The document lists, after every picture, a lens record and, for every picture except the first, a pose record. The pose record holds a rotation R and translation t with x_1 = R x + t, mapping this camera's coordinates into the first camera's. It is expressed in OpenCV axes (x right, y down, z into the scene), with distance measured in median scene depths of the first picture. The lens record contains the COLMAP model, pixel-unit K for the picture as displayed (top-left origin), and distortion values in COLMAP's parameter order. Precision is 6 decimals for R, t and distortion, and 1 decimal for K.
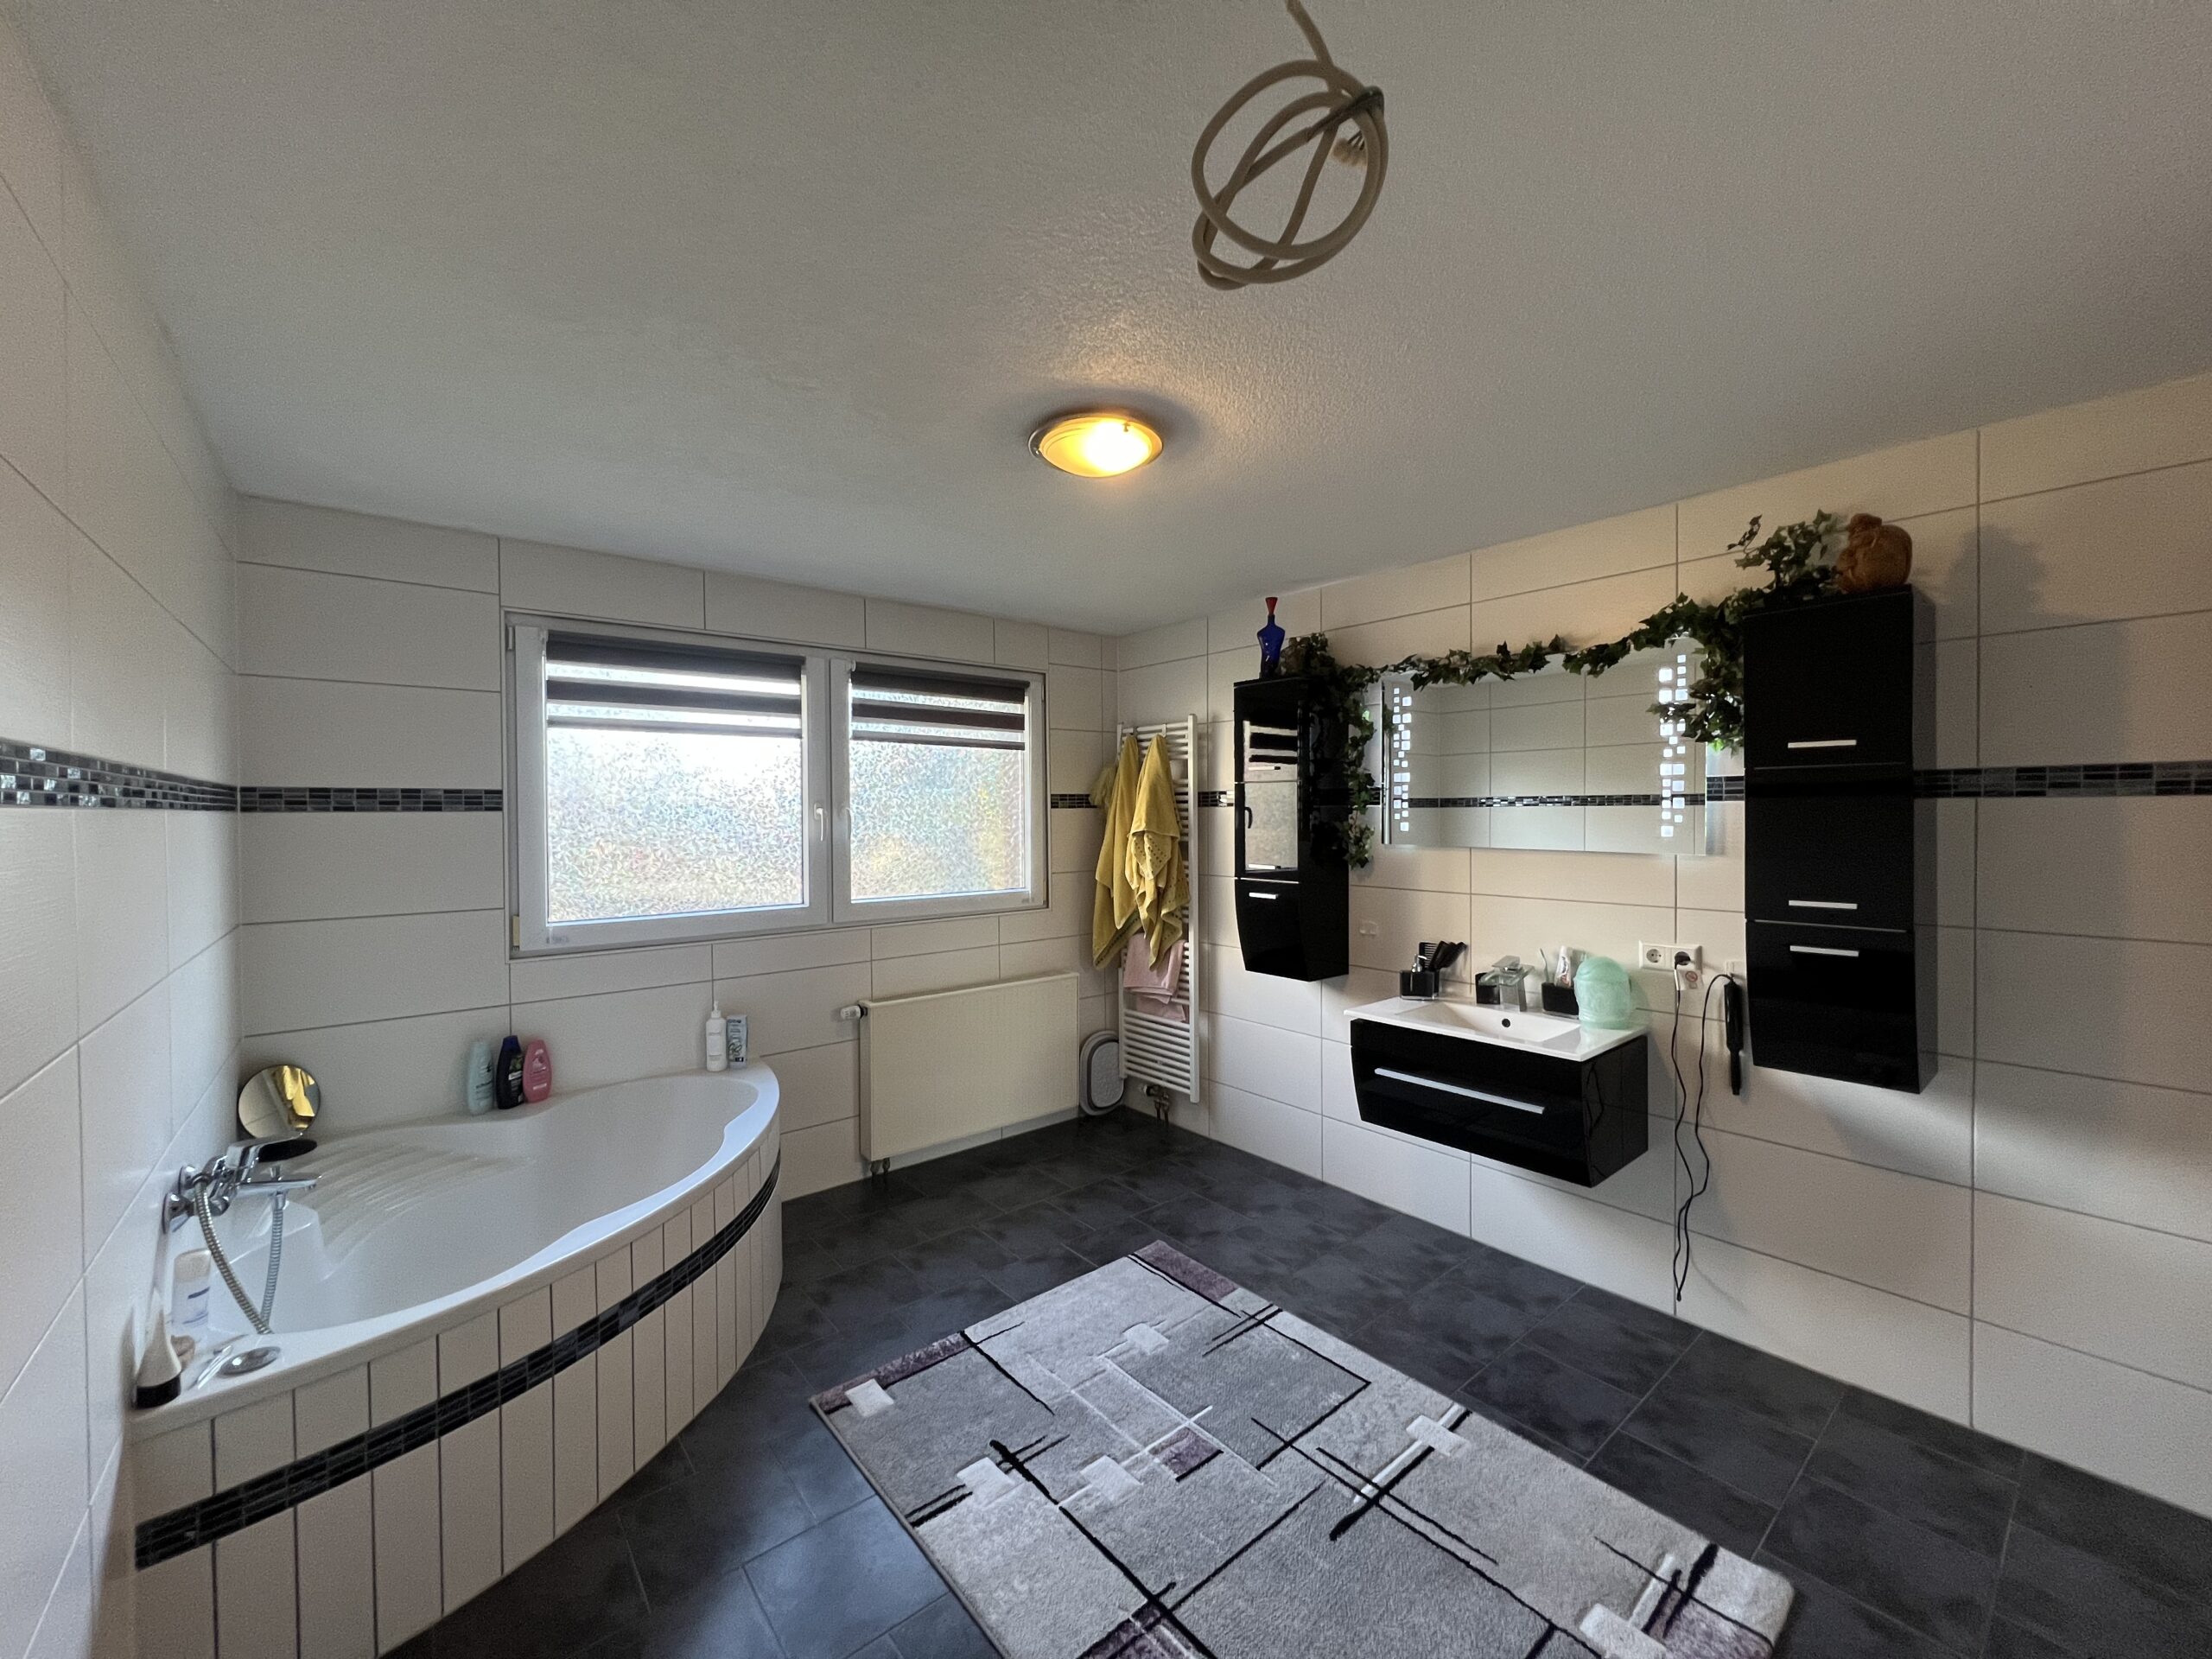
lens RADIAL K [[884.9, 0, 1095.5], [0, 884.9, 820.8], [0, 0, 1]] dist [0.000026, -0.000090]
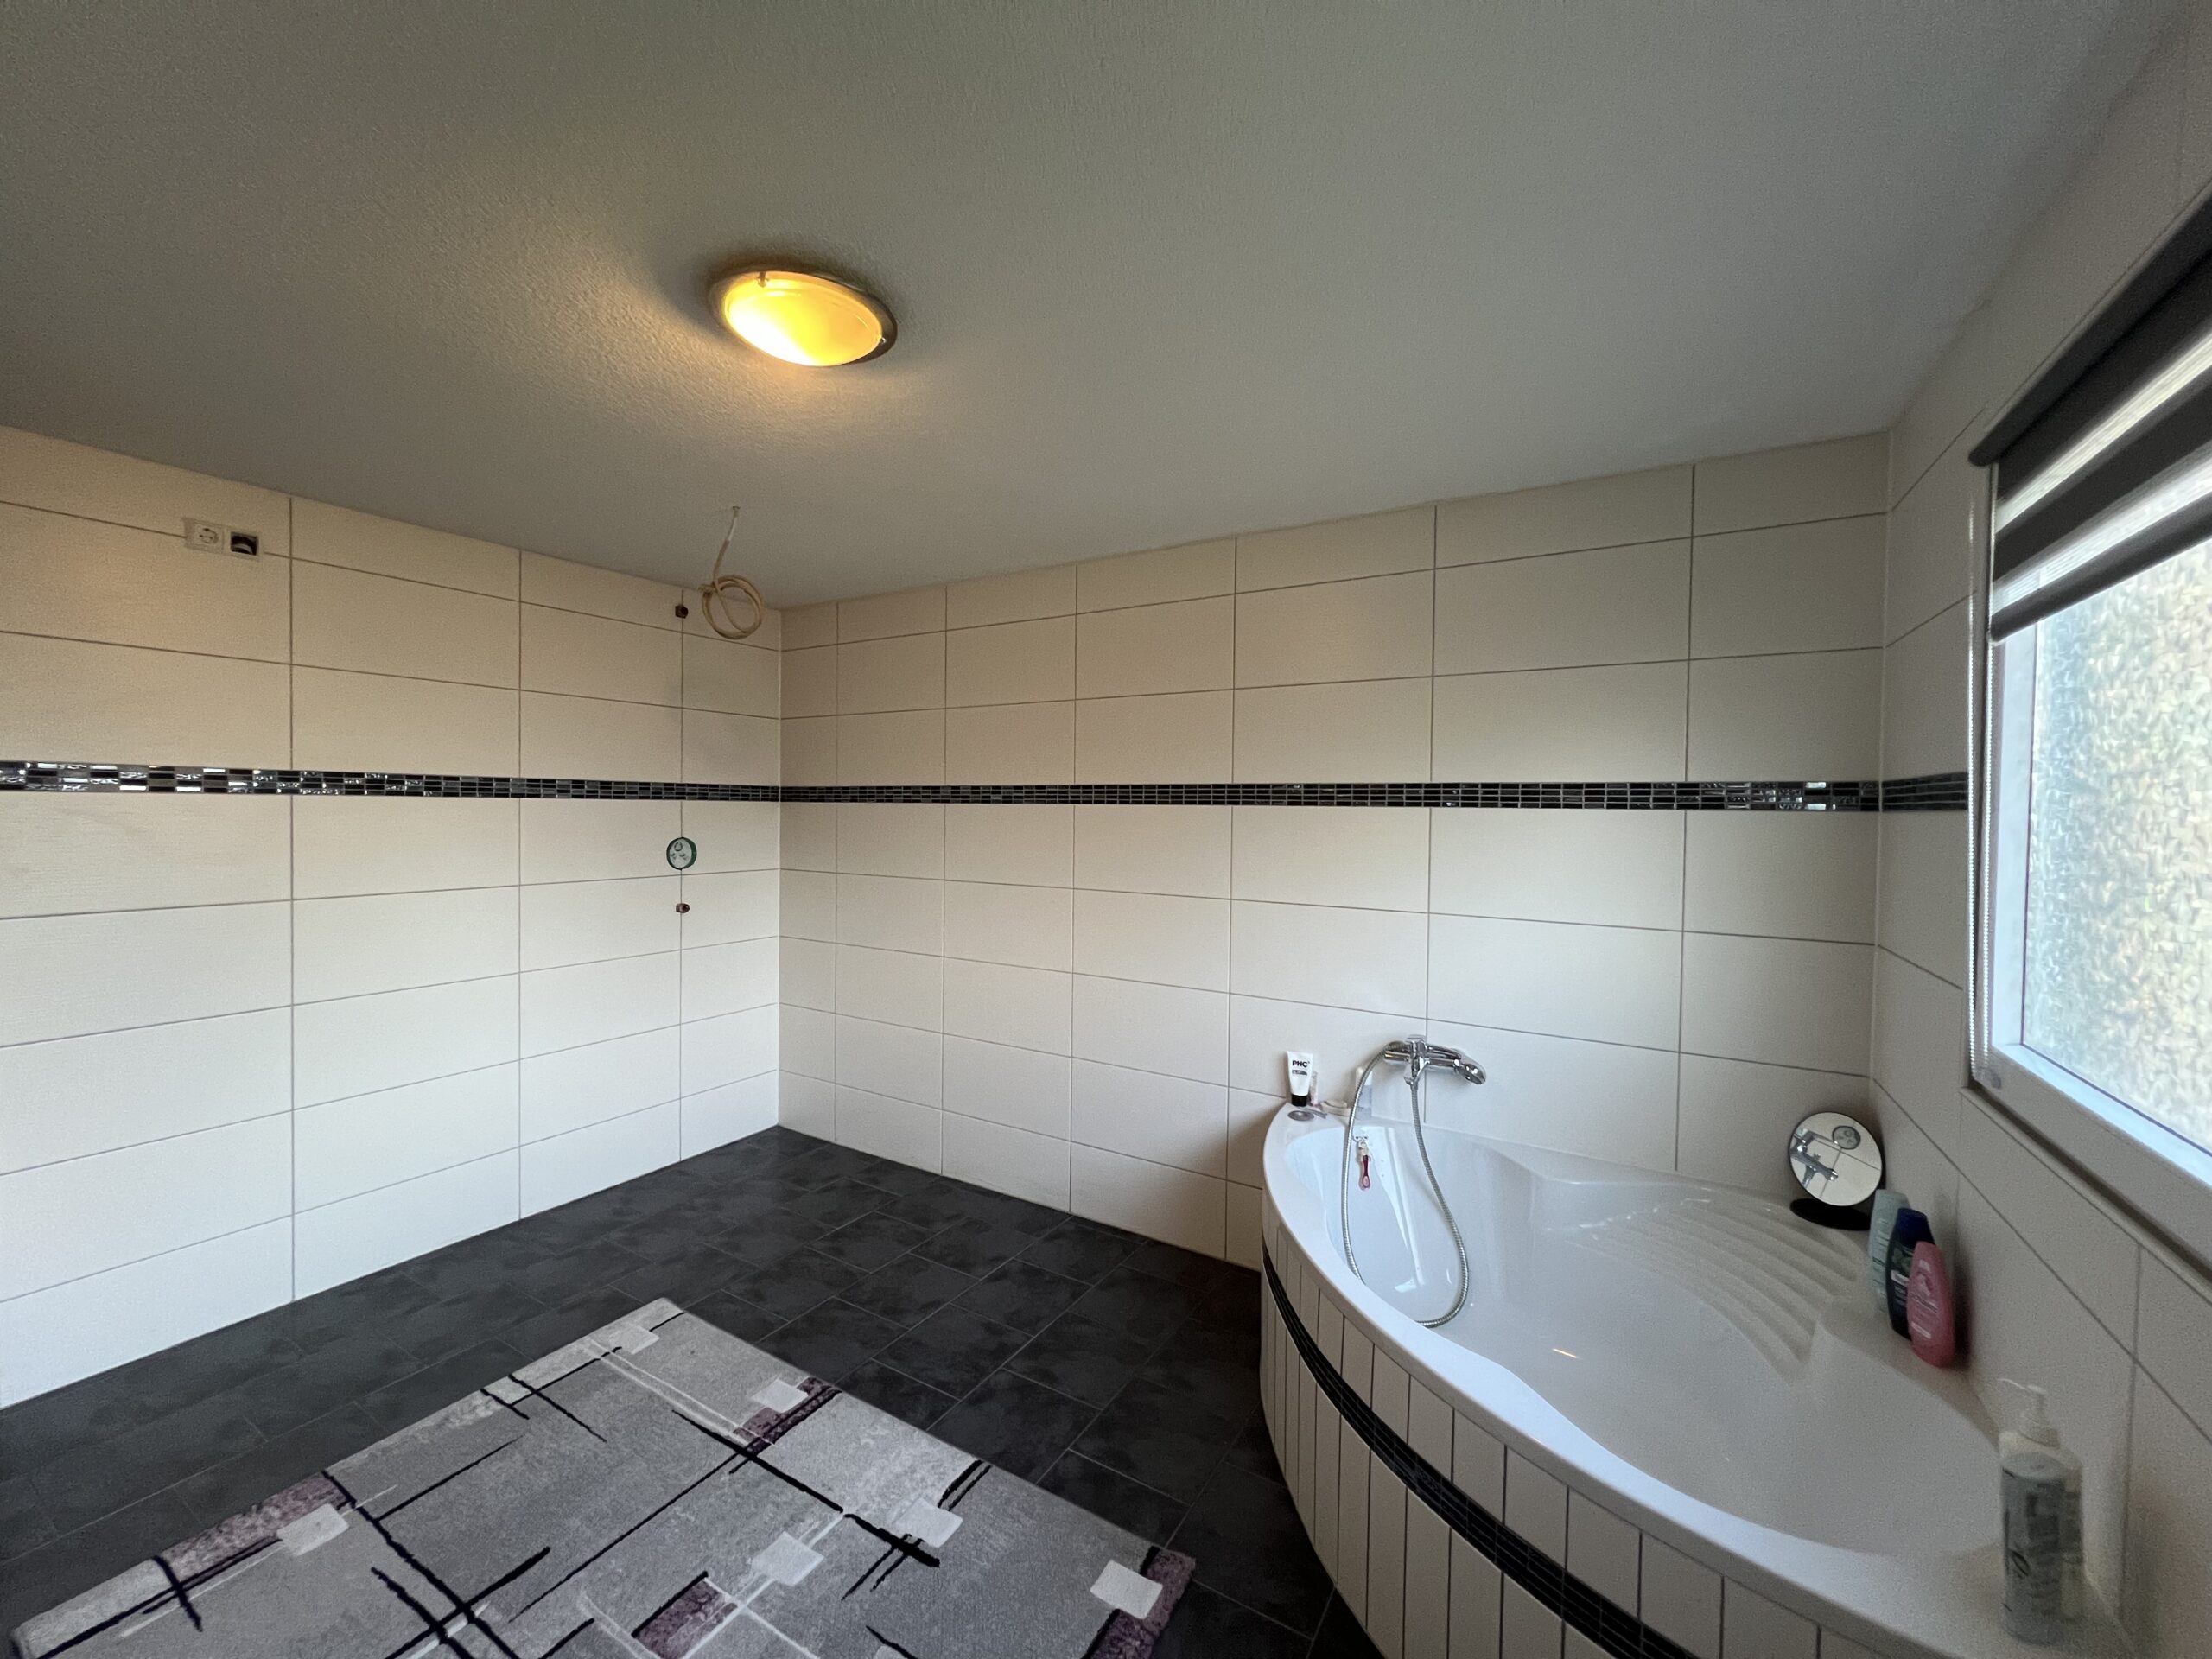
lens RADIAL K [[884.9, 0, 1095.5], [0, 884.9, 820.8], [0, 0, 1]] dist [0.000026, -0.000090]
pose [[-0.944288, 0.000748, -0.329118, 0.011962], [-0.010872, 0.999381, 0.033463, -0.019007], [0.328940, 0.035177, -0.943696, 1.386333]]
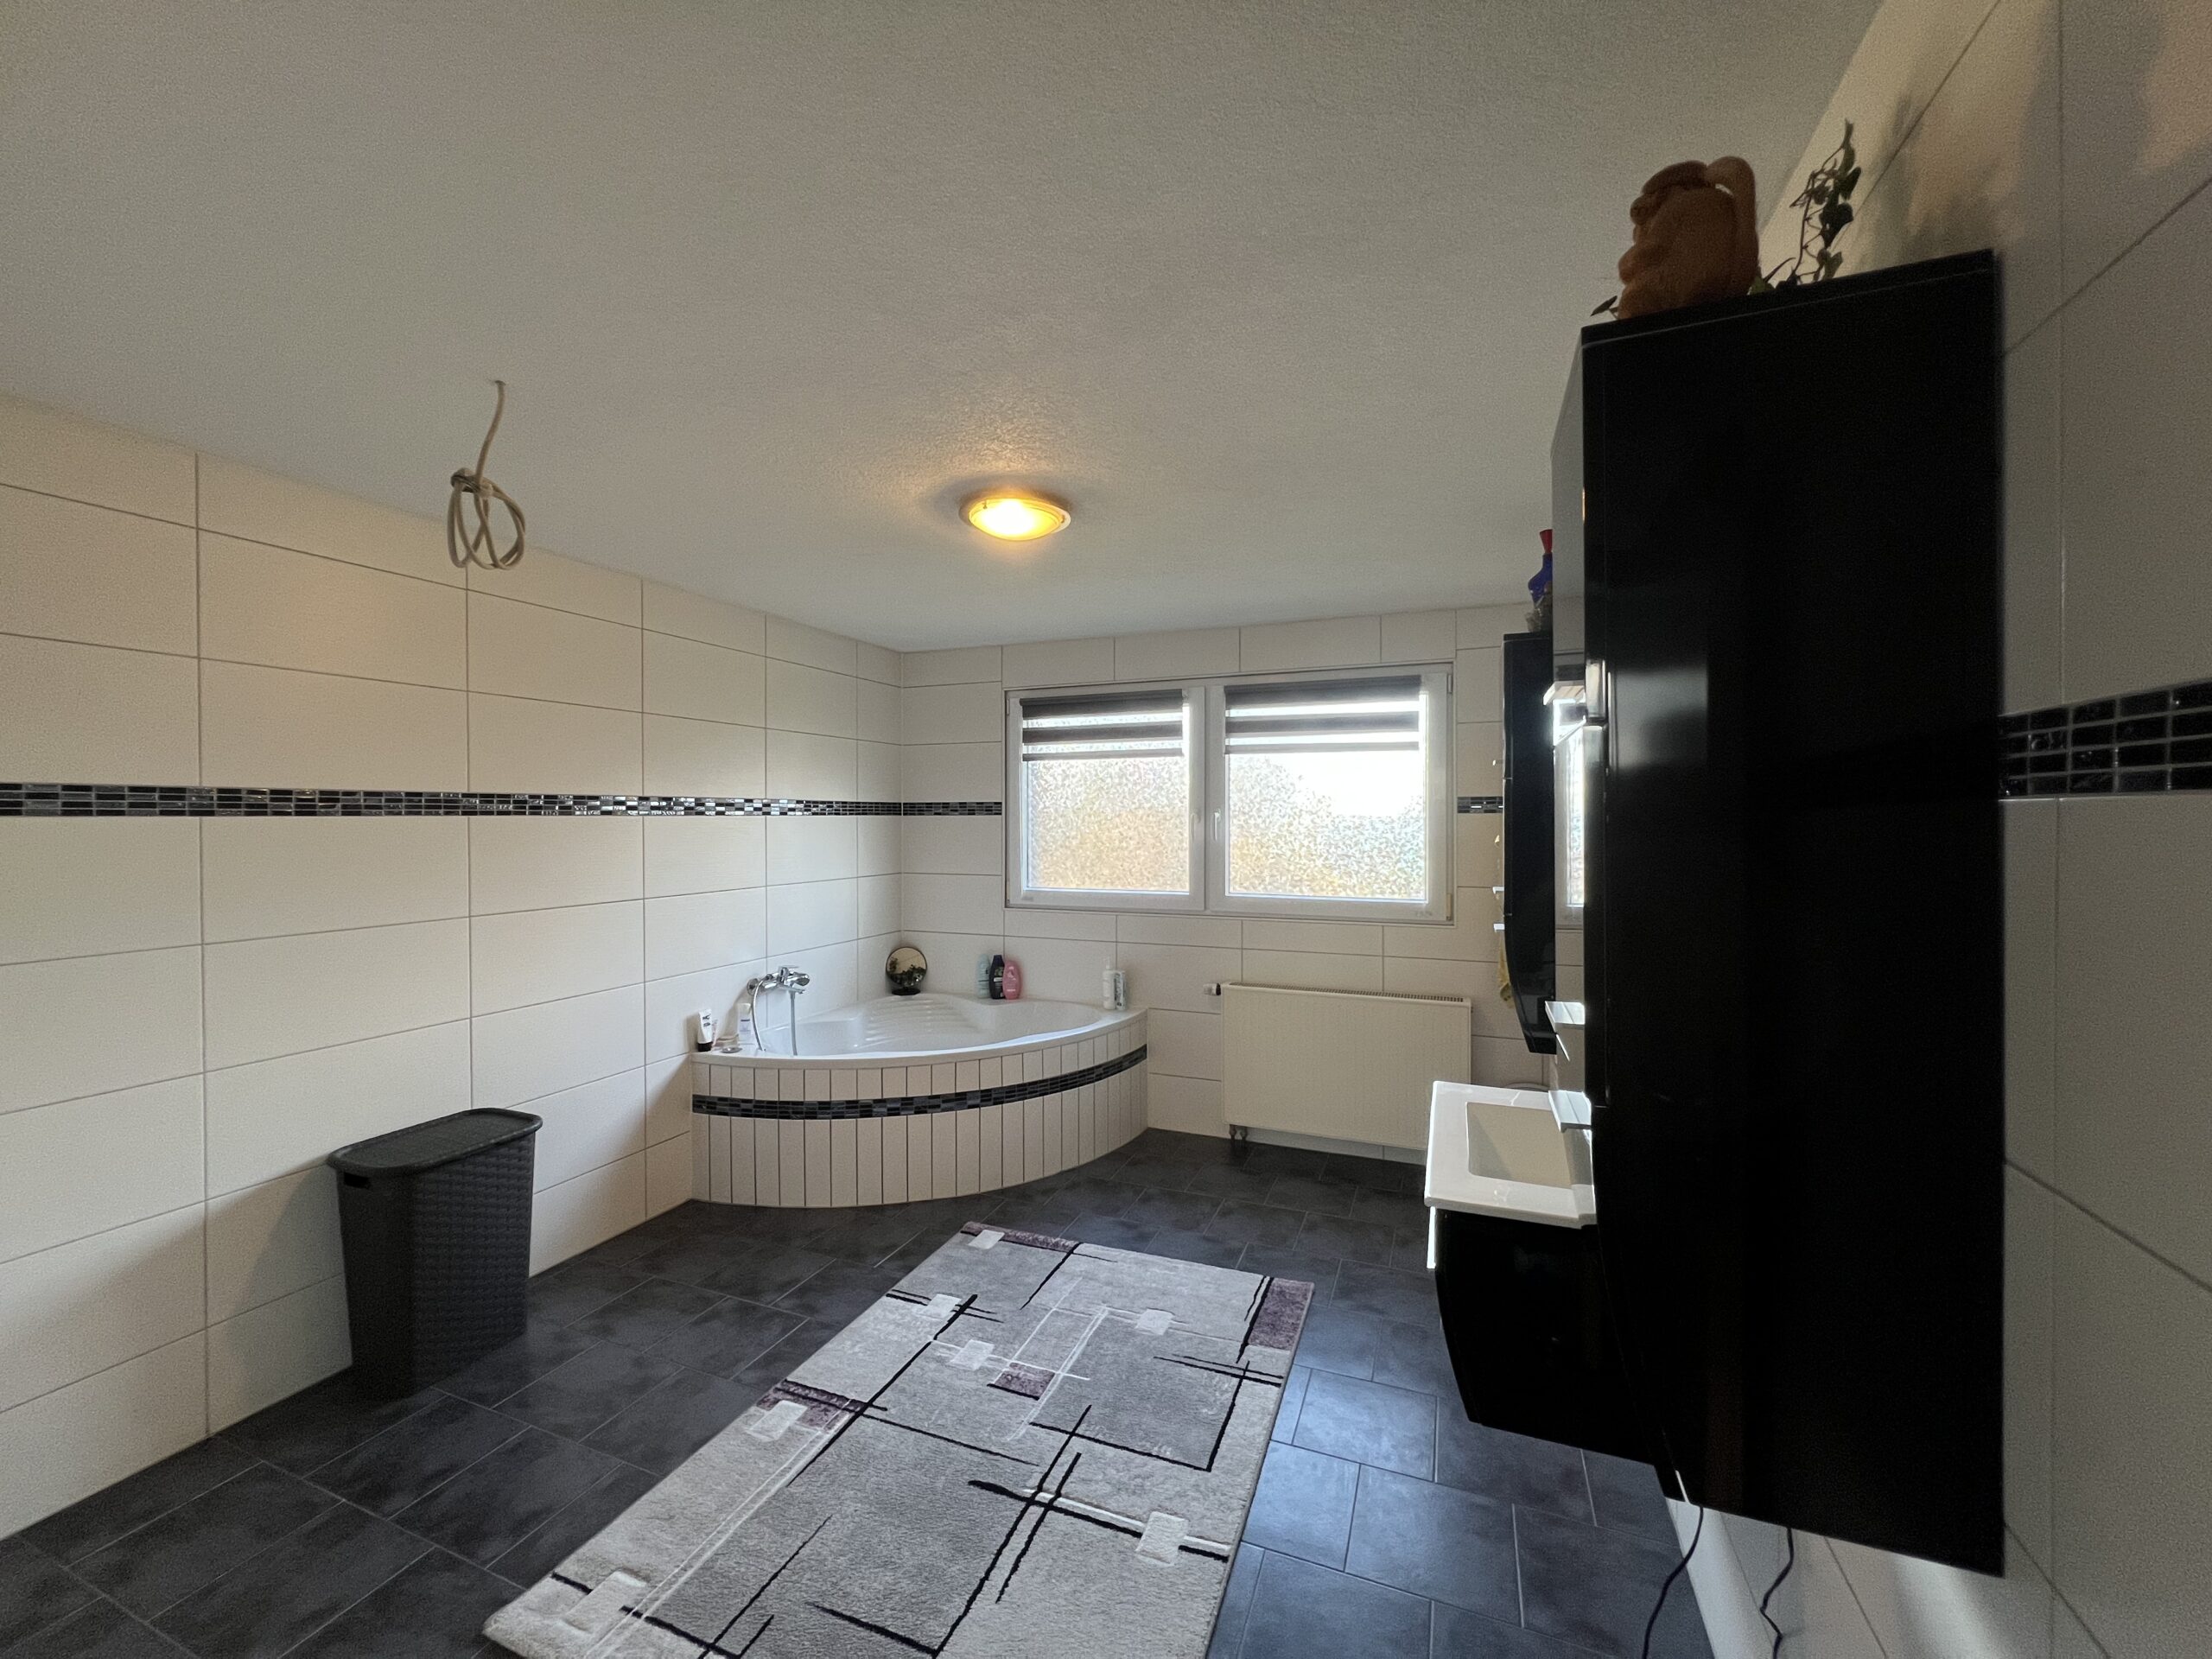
lens RADIAL K [[885.4, 0, 1104.7], [0, 885.4, 819.3], [0, 0, 1]] dist [0.001027, -0.000056]
pose [[0.477604, 0.006059, -0.878554, 0.864848], [-0.012171, 0.999926, 0.000279, -0.006296], [0.878491, 0.010559, 0.477642, 0.407952]]
